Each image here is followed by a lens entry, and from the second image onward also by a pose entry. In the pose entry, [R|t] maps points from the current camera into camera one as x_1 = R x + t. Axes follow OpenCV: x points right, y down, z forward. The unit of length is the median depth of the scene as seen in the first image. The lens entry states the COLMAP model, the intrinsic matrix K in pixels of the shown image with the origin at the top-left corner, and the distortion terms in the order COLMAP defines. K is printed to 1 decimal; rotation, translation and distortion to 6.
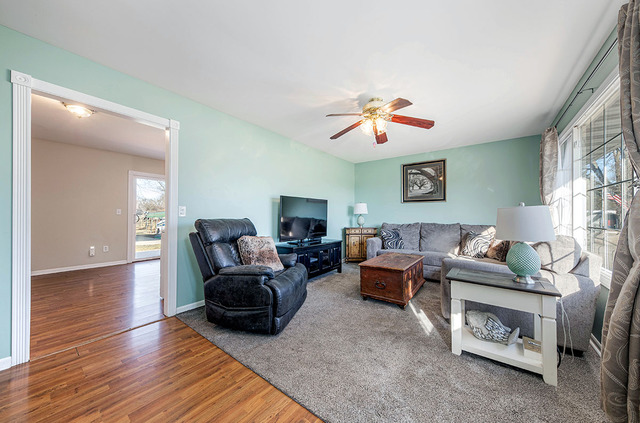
lens RADIAL K [[224.6, 0, 308.6], [0, 224.6, 218.6], [0, 0, 1]] dist [0.000387, -0.000188]
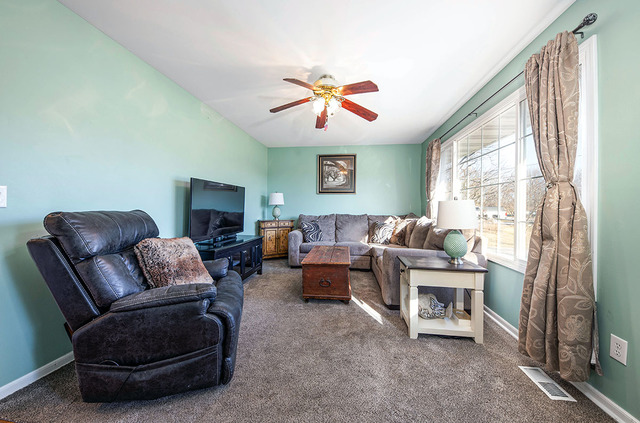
lens RADIAL K [[238.3, 0, 320.0], [0, 238.3, 211.5], [0, 0, 1]] dist [-0.000707, -0.000480]
pose [[0.858002, -0.005113, 0.513621, -0.203974], [0.001532, 0.999971, 0.007396, -0.001735], [-0.513644, -0.005558, 0.857985, 0.187252]]
